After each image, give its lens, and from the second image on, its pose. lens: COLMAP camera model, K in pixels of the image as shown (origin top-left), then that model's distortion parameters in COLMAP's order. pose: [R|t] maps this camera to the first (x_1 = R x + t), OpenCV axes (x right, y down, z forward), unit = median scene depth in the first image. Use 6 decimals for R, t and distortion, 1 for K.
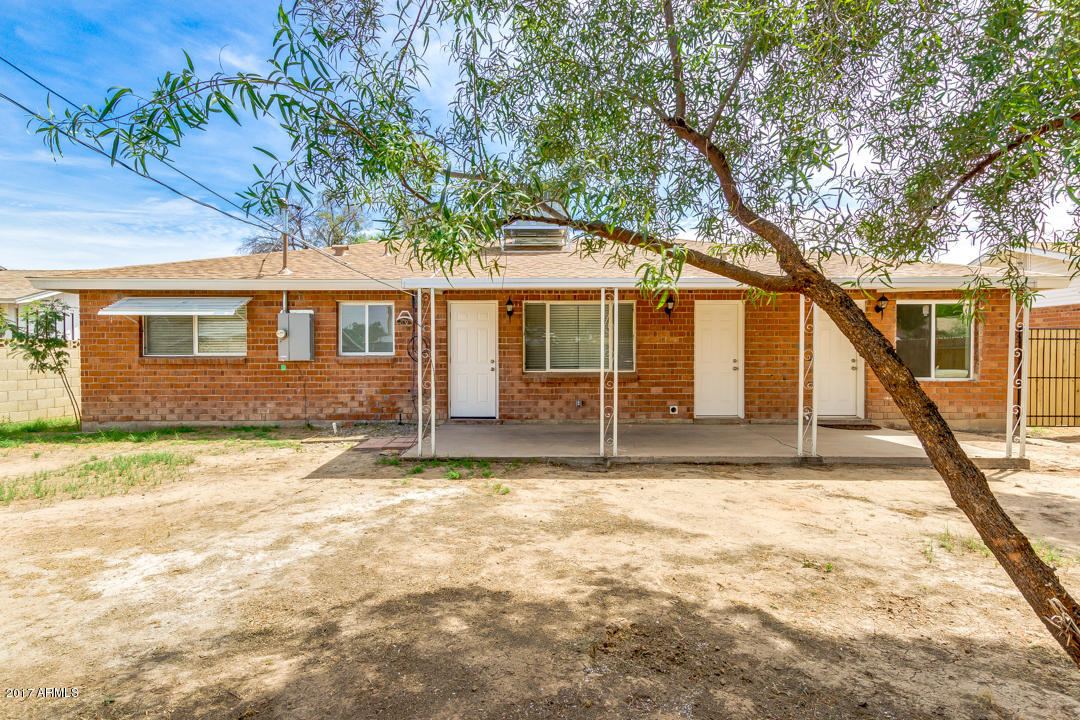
lens RADIAL K [[559.9, 0, 535.1], [0, 559.9, 358.7], [0, 0, 1]] dist [0.017186, -0.002143]
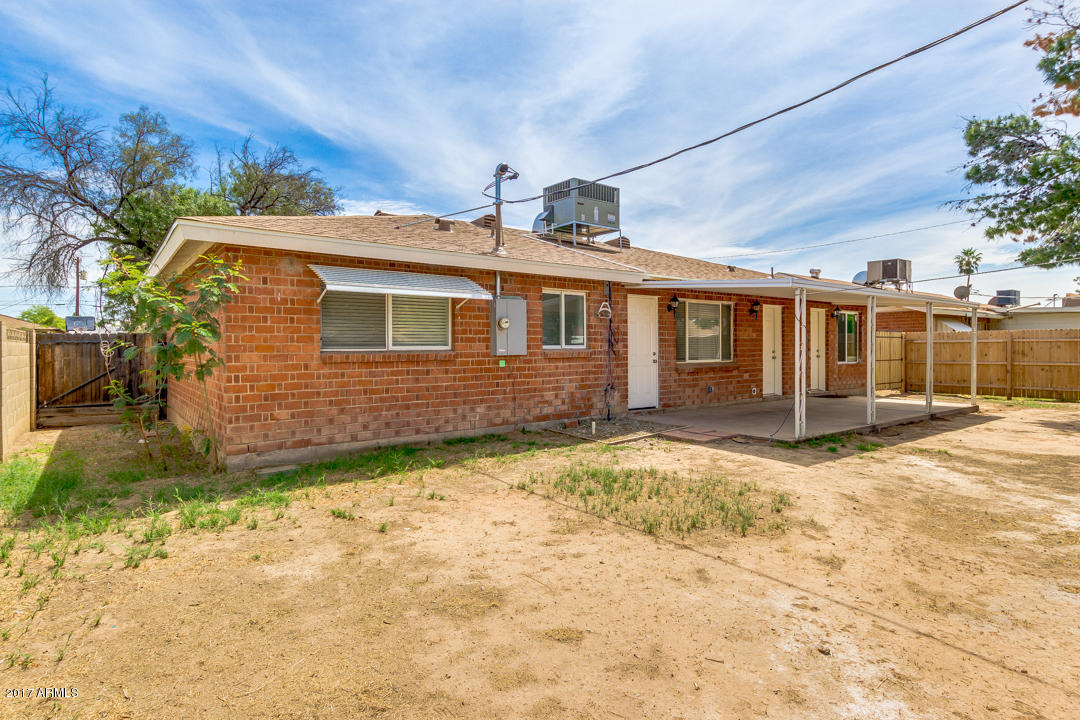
lens RADIAL K [[559.9, 0, 532.9], [0, 559.9, 354.6], [0, 0, 1]] dist [0.017186, -0.002143]
pose [[0.799303, -0.010060, 0.600843, -0.899904], [0.008069, 0.999949, 0.006009, -0.002131], [-0.600873, 0.000045, 0.799344, 0.296344]]
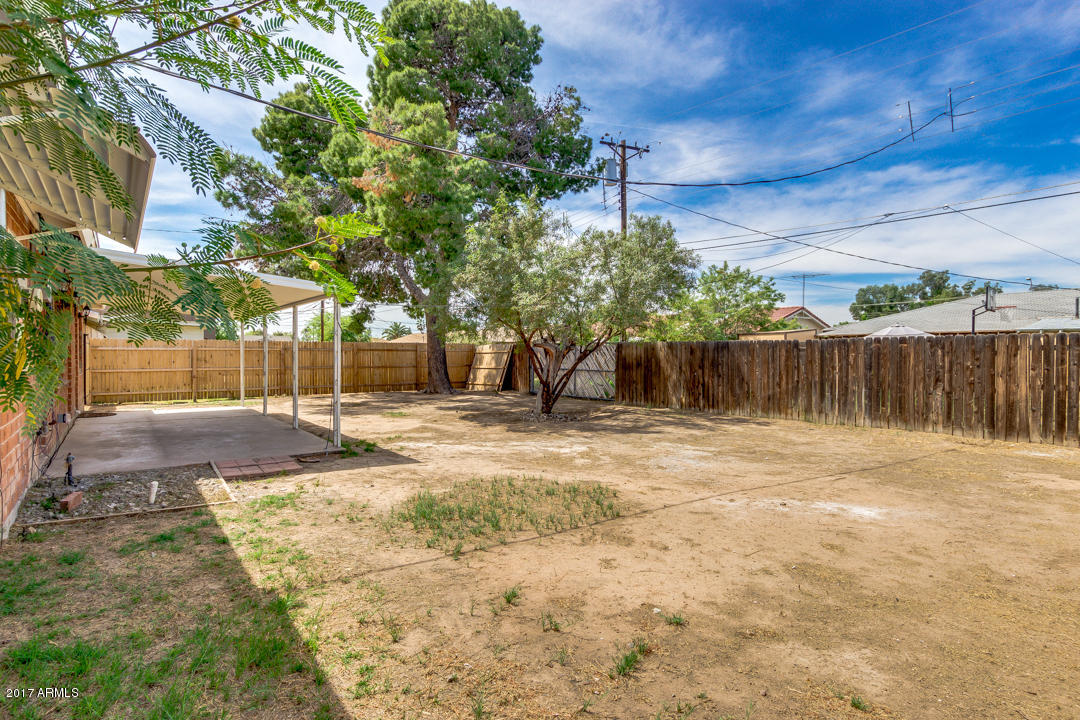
lens RADIAL K [[559.9, 0, 538.7], [0, 559.9, 359.0], [0, 0, 1]] dist [0.017186, -0.002143]
pose [[-0.592458, -0.008482, 0.805557, -0.928046], [0.005075, 0.999885, 0.014260, -0.009341], [-0.805585, 0.012537, -0.592347, 0.929049]]
